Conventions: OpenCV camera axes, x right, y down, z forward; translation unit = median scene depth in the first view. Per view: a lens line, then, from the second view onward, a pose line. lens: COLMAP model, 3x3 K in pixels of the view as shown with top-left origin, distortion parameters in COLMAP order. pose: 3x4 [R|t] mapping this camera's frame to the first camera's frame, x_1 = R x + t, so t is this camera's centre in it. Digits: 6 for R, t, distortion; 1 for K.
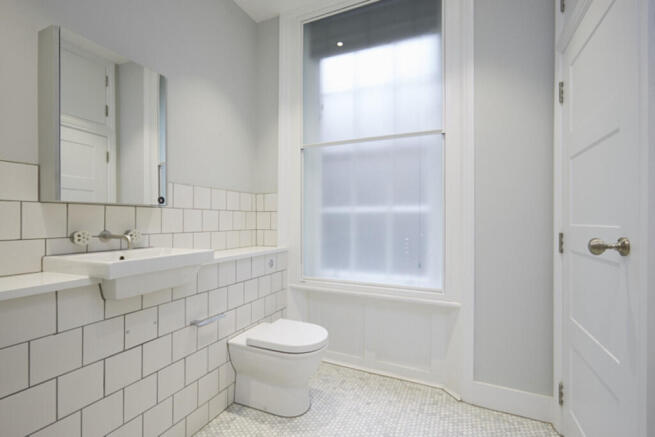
lens RADIAL K [[300.7, 0, 326.9], [0, 300.7, 227.6], [0, 0, 1]] dist [0.000341, 0.000026]
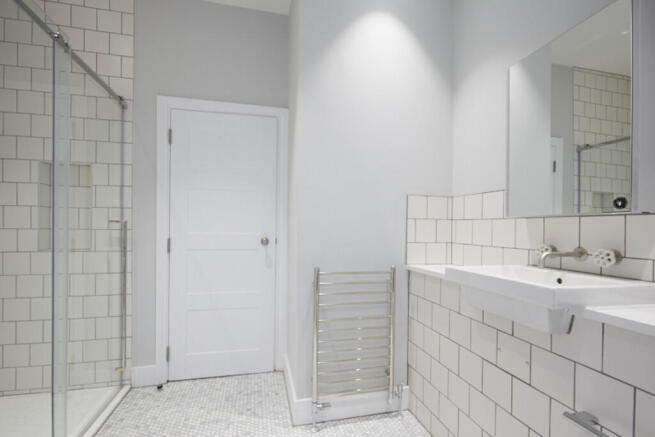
lens RADIAL K [[300.7, 0, 326.9], [0, 300.7, 227.6], [0, 0, 1]] dist [0.000341, 0.000026]
pose [[-0.786123, -0.011412, -0.617964, 0.338051], [-0.030229, 0.999343, 0.019999, -0.040922], [0.617330, 0.034401, -0.785952, 1.280033]]
